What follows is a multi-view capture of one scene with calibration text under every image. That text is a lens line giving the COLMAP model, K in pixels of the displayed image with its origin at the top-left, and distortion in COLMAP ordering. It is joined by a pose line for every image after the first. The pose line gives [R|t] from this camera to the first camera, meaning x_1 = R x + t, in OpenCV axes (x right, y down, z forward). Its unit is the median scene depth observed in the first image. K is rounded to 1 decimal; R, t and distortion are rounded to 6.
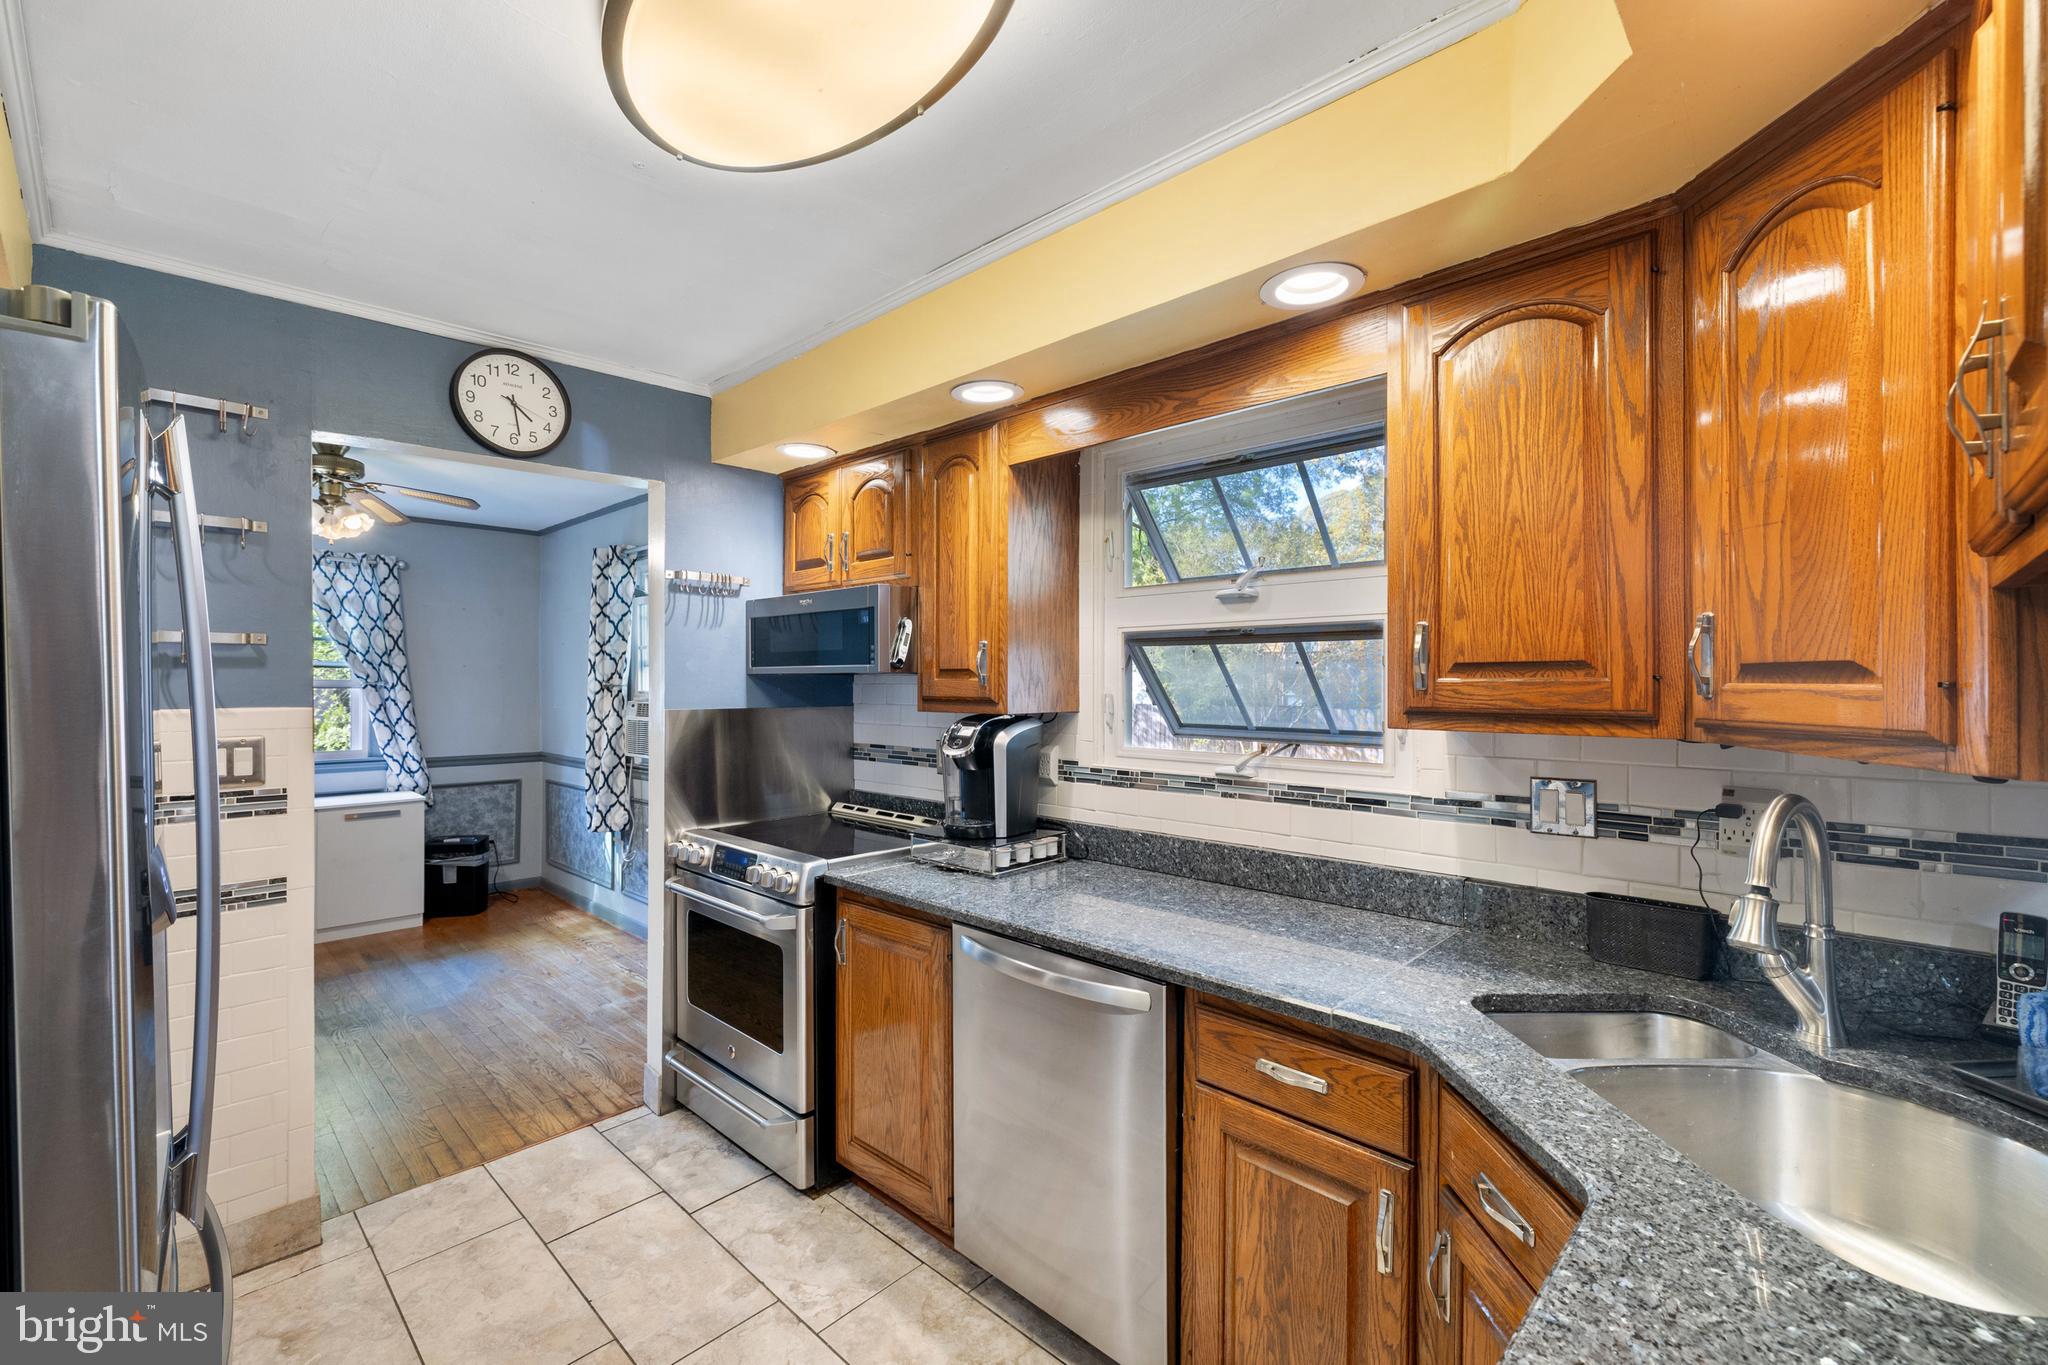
lens RADIAL K [[866.5, 0, 1024.0], [0, 866.5, 682.5], [0, 0, 1]] dist [0.000127, 0.000010]
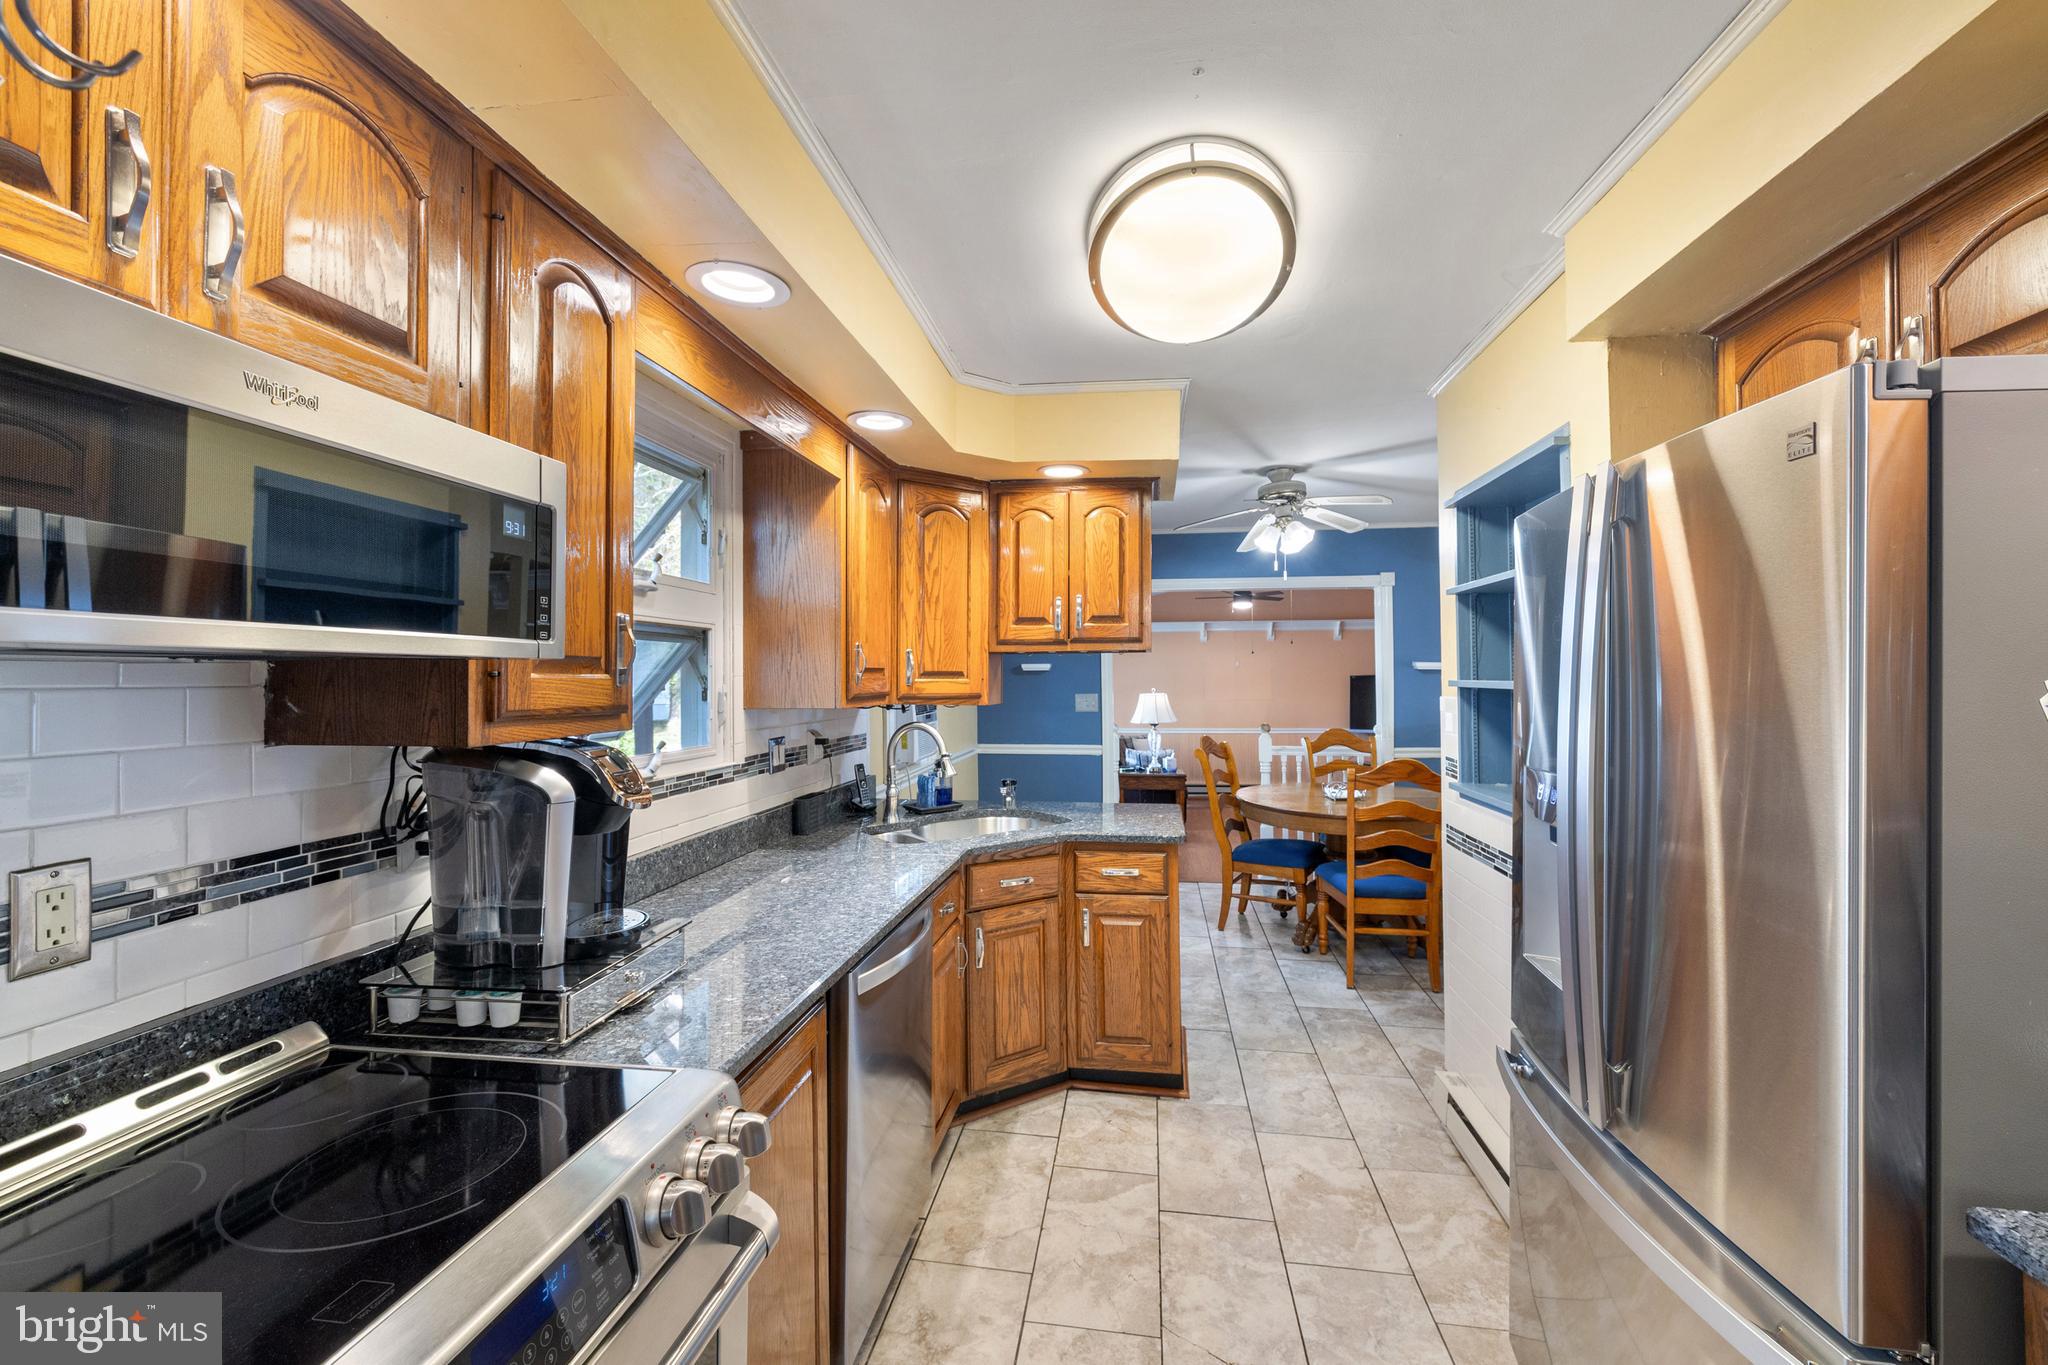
lens RADIAL K [[866.5, 0, 1024.0], [0, 866.5, 682.5], [0, 0, 1]] dist [0.000127, 0.000010]
pose [[-0.581311, -0.000115, 0.813681, -0.835234], [0.005602, 0.999976, 0.004144, 0.001063], [-0.813662, 0.006967, -0.581296, 1.320644]]
